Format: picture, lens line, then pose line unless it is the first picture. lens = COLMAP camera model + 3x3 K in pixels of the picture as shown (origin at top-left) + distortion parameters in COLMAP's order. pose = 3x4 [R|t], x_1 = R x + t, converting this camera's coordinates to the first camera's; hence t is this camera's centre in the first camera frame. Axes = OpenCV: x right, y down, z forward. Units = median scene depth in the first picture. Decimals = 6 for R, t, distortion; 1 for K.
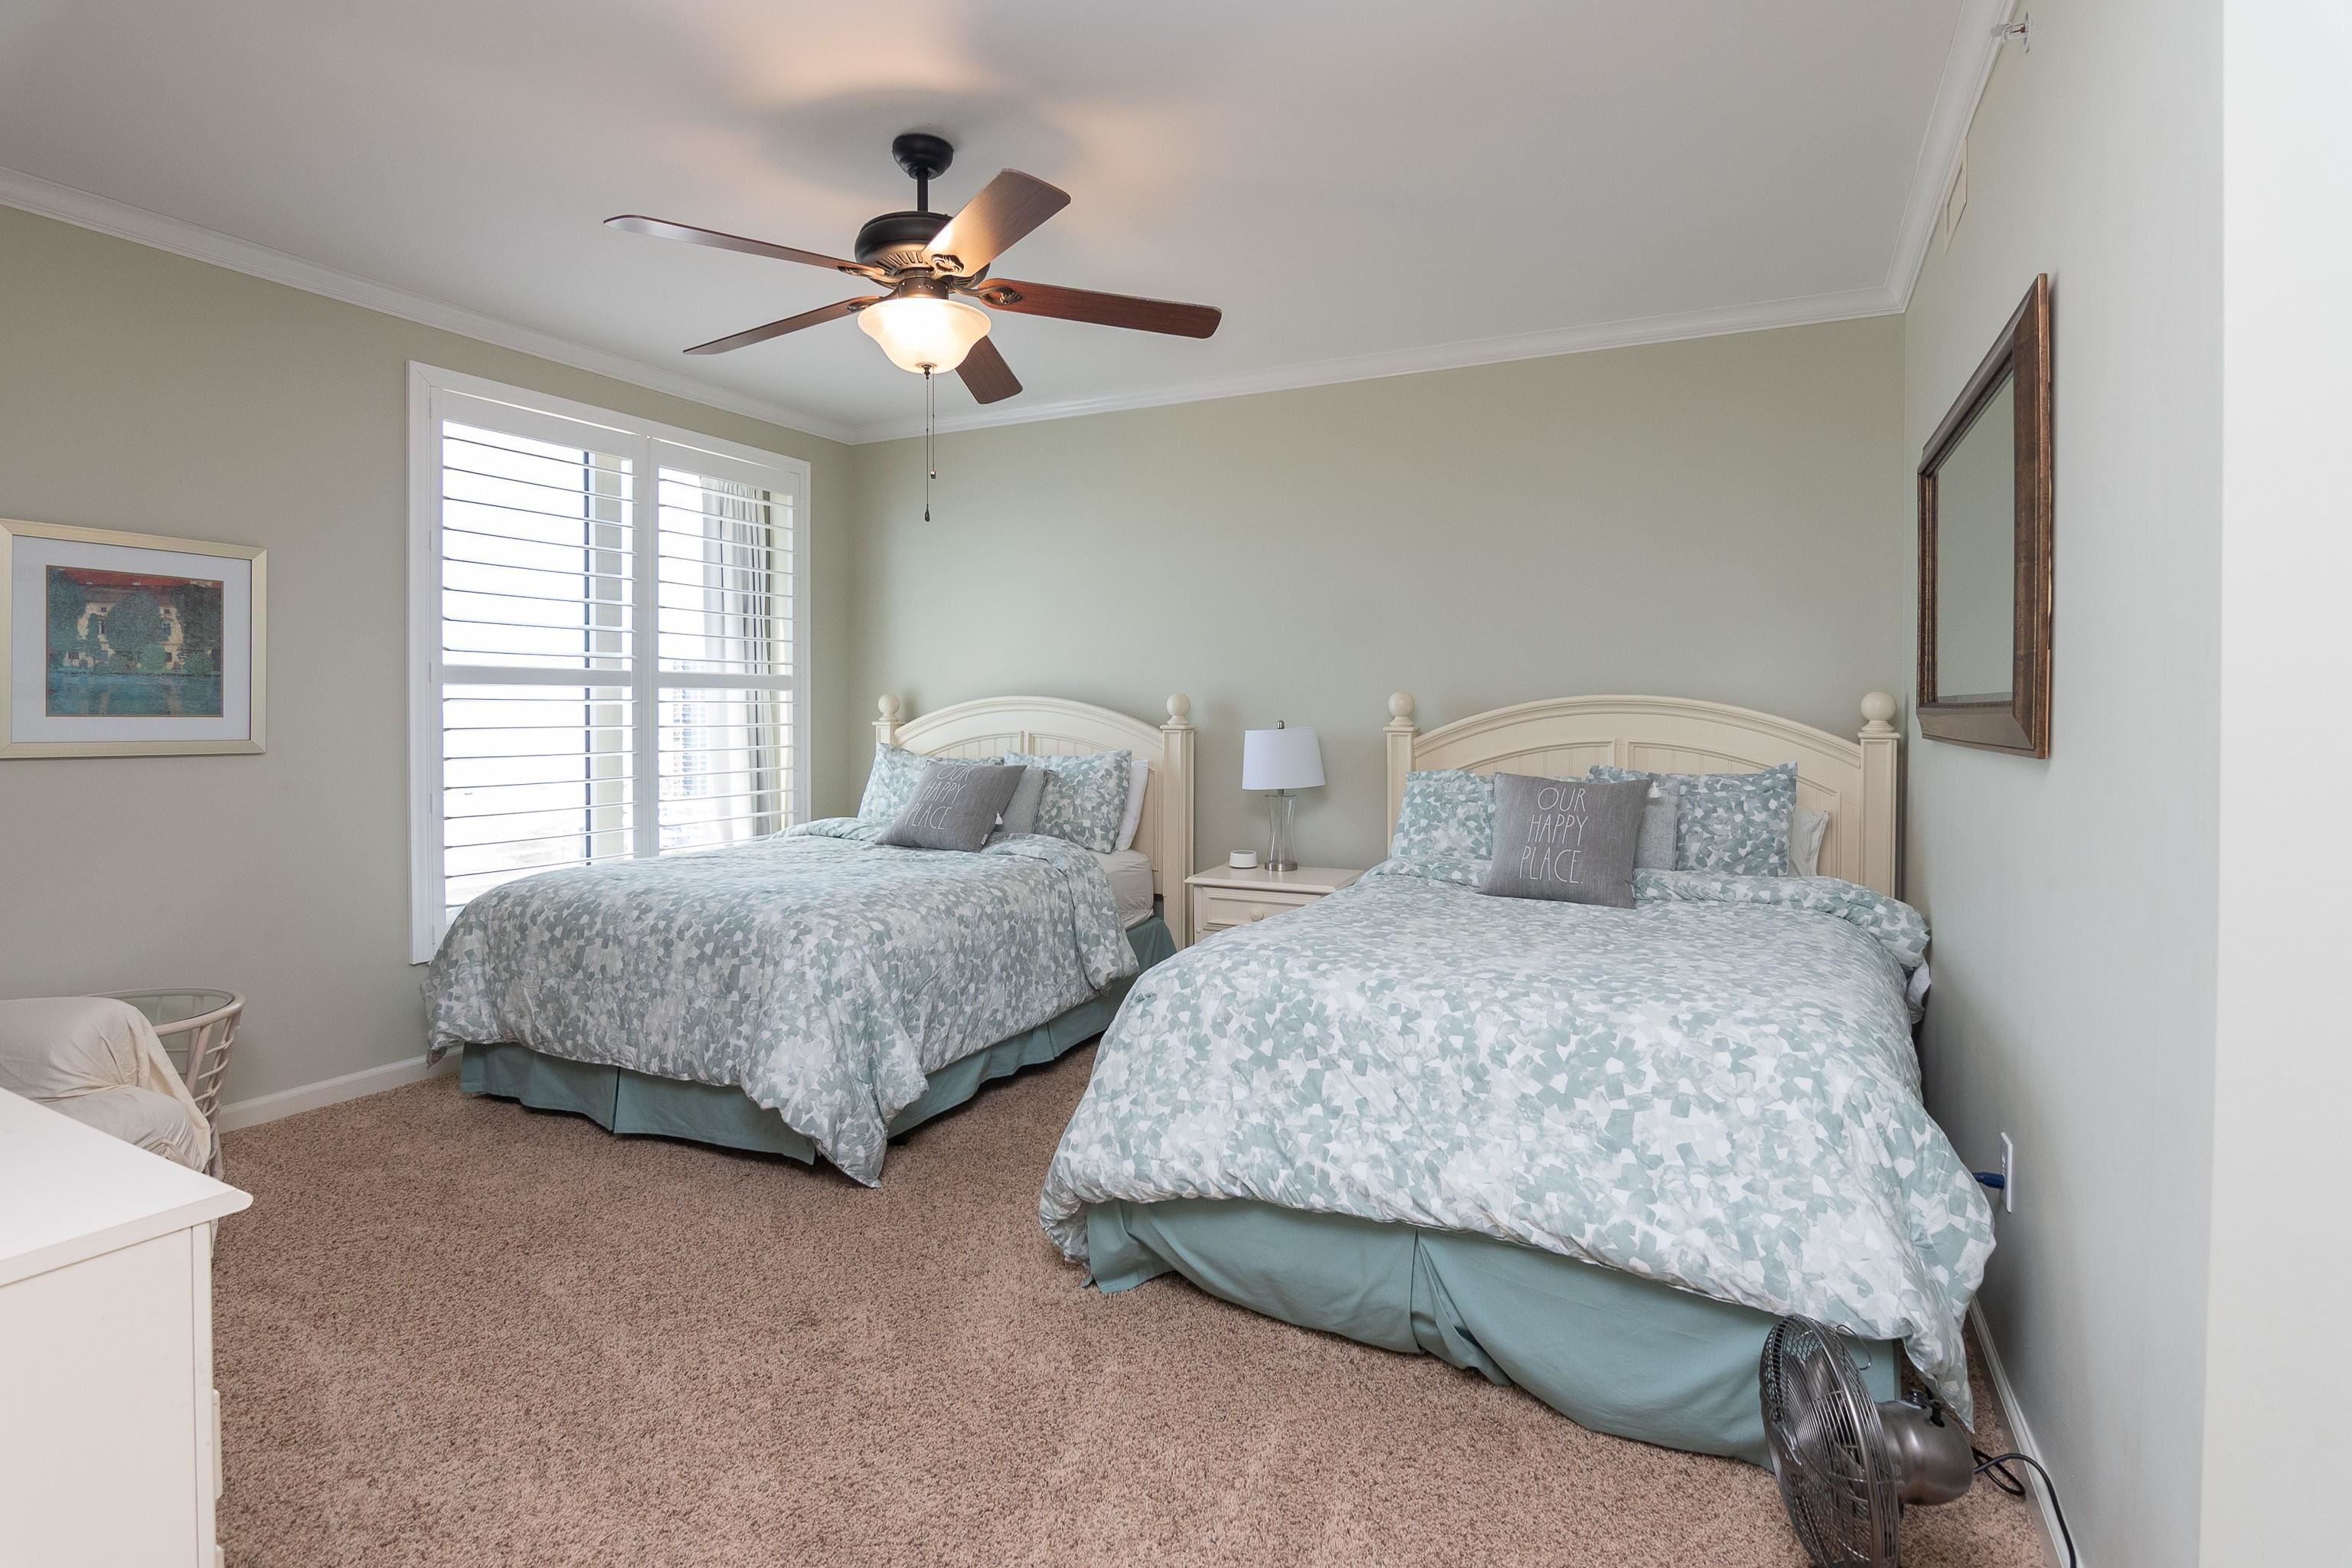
lens RADIAL K [[1182.5, 0, 1177.5], [0, 1182.5, 756.0], [0, 0, 1]] dist [-0.010593, -0.000884]
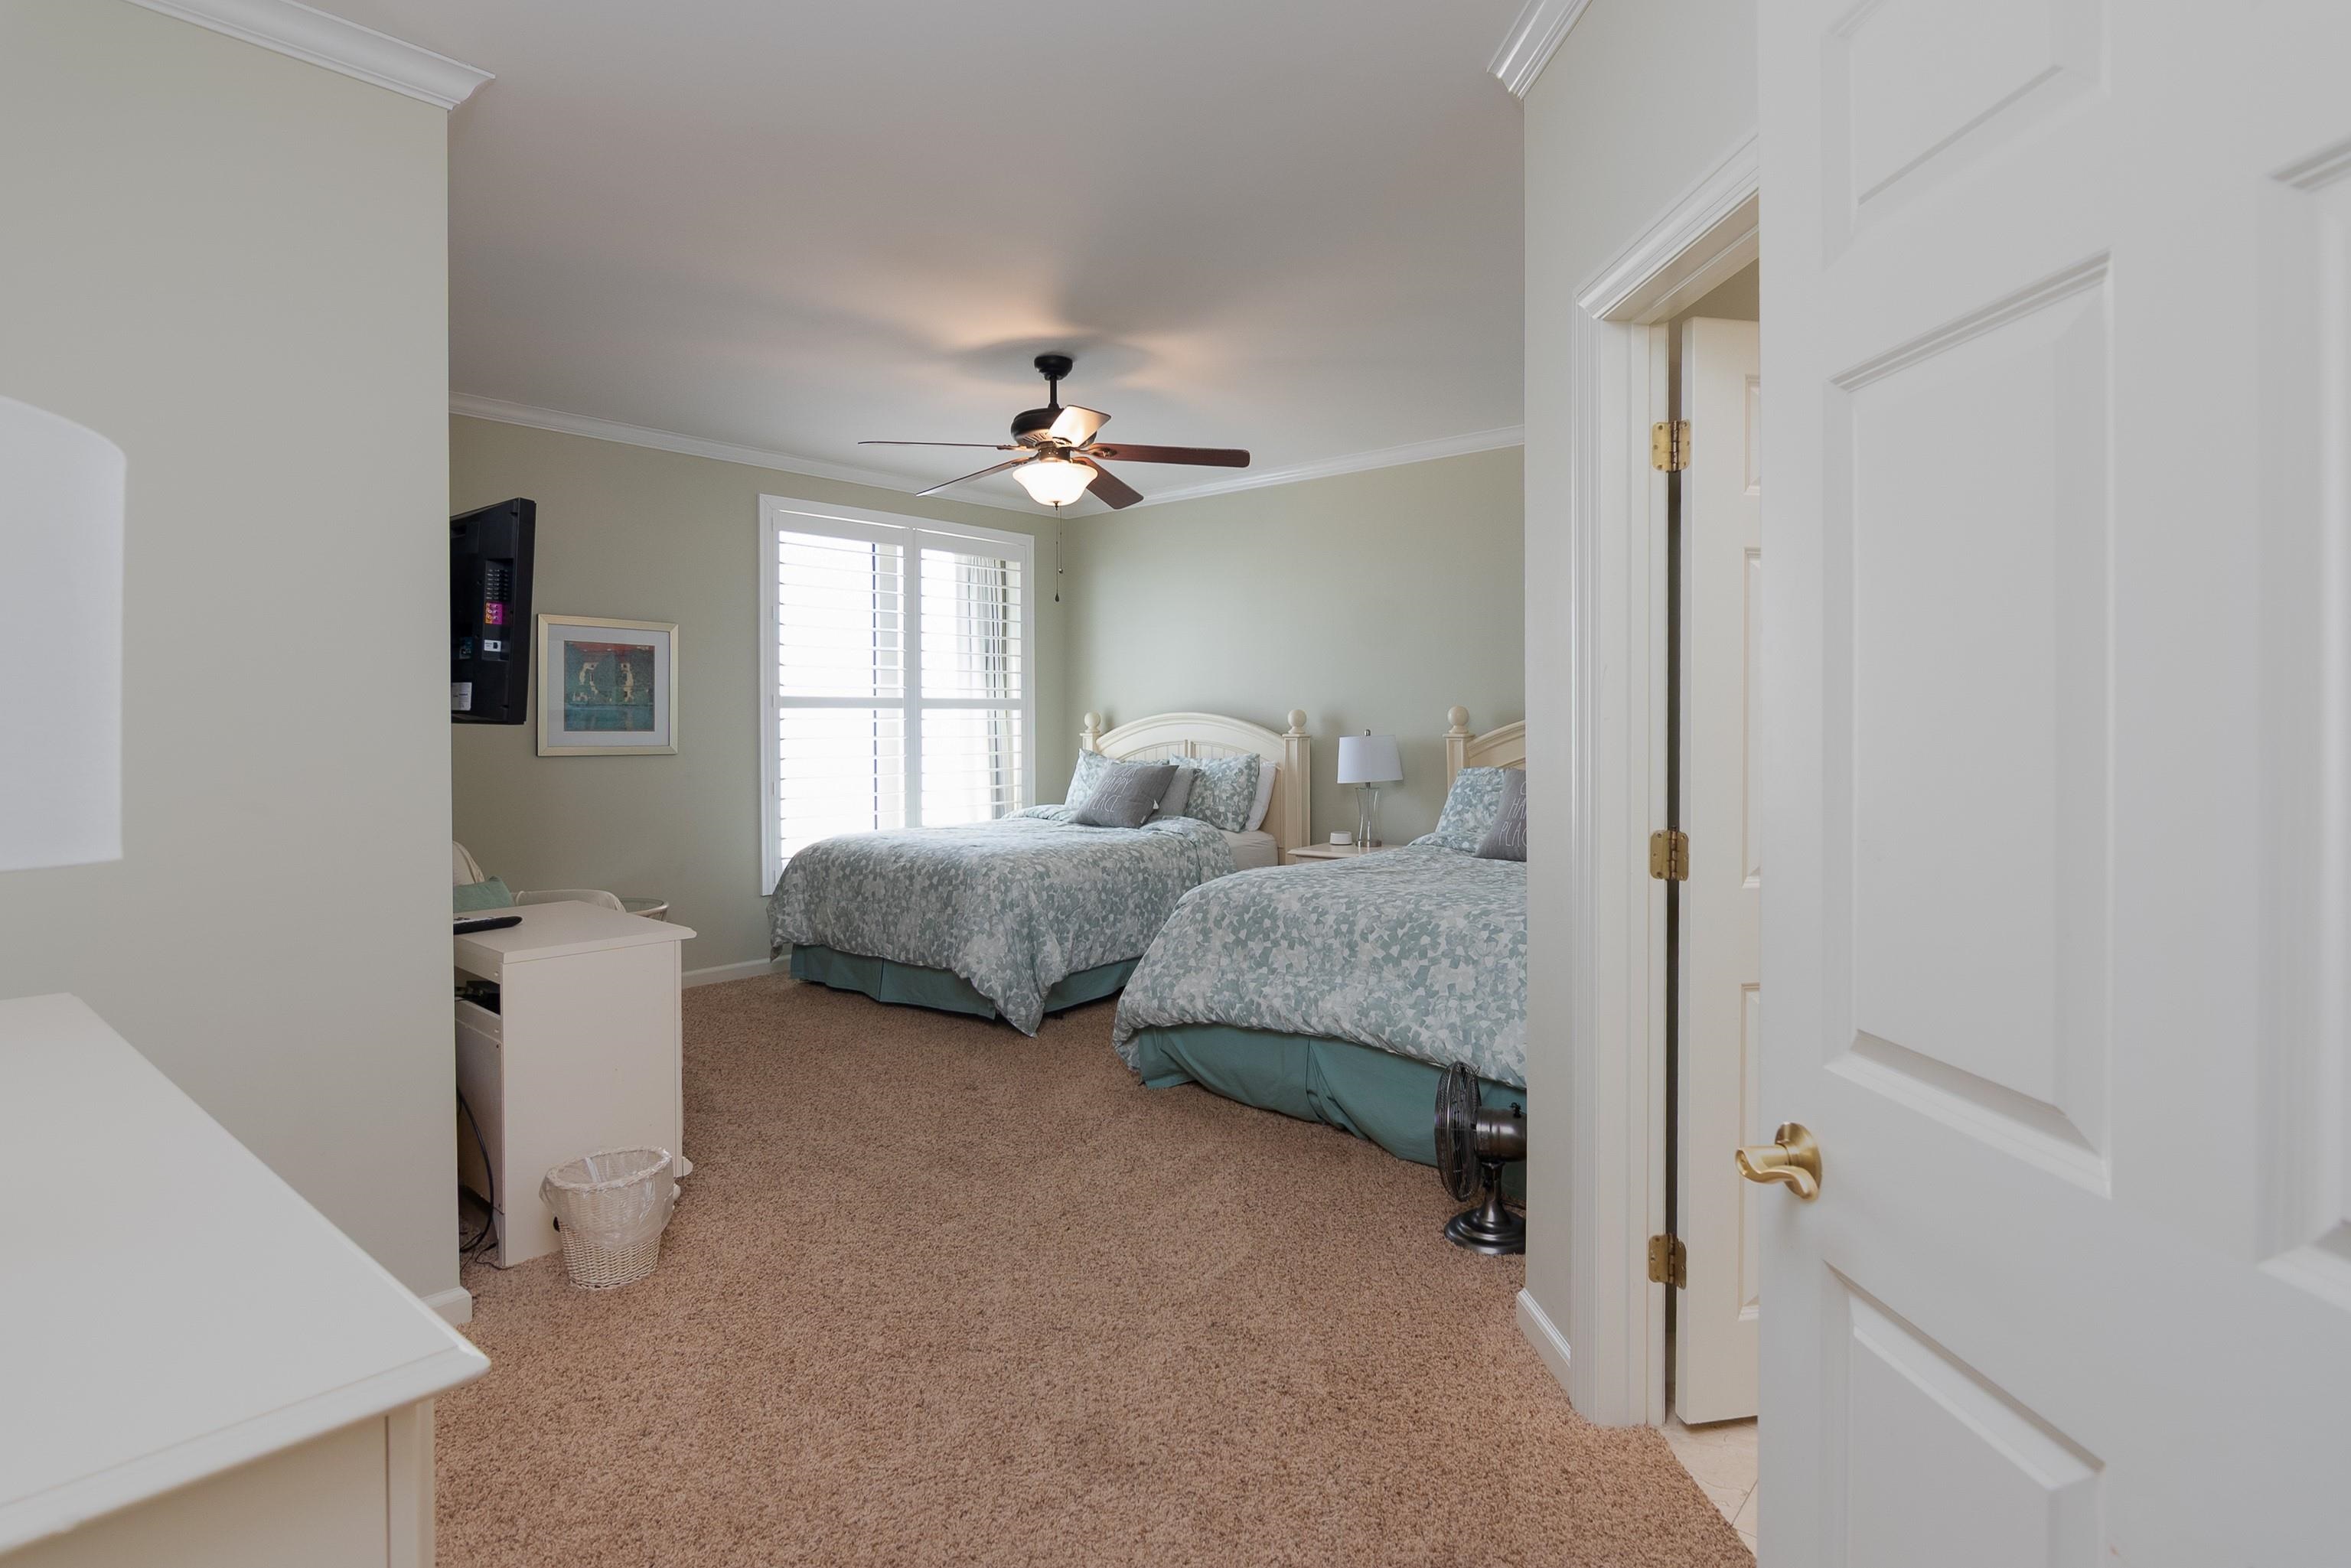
lens RADIAL K [[1139.0, 0, 1175.4], [0, 1139.0, 774.3], [0, 0, 1]] dist [-0.001220, -0.000345]
pose [[0.973559, 0.001963, -0.228428, 0.250301], [-0.000790, 0.999986, 0.005229, 0.018100], [0.228435, -0.004911, 0.973547, -0.376797]]
